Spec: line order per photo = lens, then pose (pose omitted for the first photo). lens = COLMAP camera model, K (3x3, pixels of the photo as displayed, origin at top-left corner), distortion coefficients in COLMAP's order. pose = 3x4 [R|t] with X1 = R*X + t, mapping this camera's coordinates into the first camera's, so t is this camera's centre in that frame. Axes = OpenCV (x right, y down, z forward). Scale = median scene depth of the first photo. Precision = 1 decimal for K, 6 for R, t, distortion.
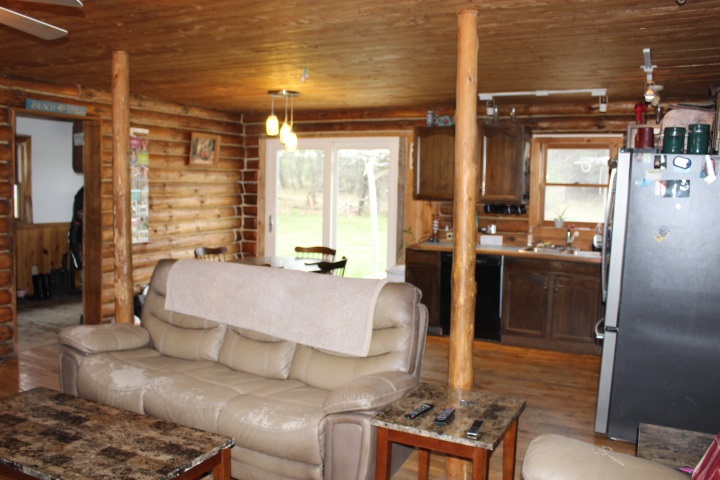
lens RADIAL K [[630.4, 0, 360.0], [0, 630.4, 240.0], [0, 0, 1]] dist [-0.165024, 0.153060]
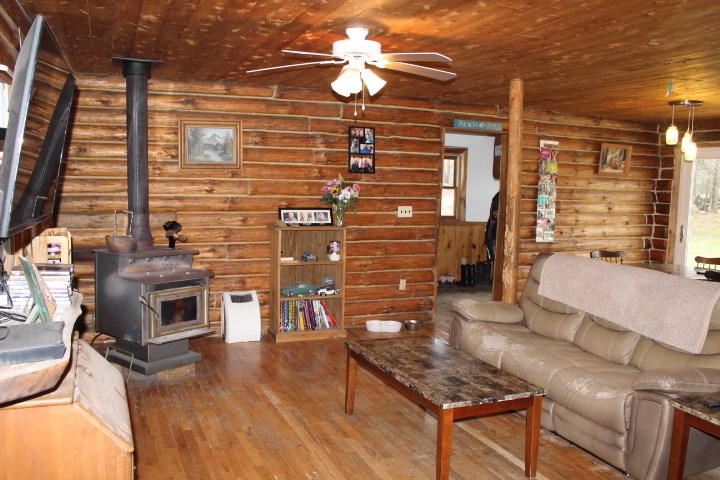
lens RADIAL K [[630.4, 0, 360.0], [0, 630.4, 240.0], [0, 0, 1]] dist [-0.165024, 0.153060]
pose [[0.763931, 0.060239, -0.642480, 0.128449], [-0.069663, 0.997513, 0.010696, 0.013579], [0.641527, 0.036586, 0.766228, -0.092515]]
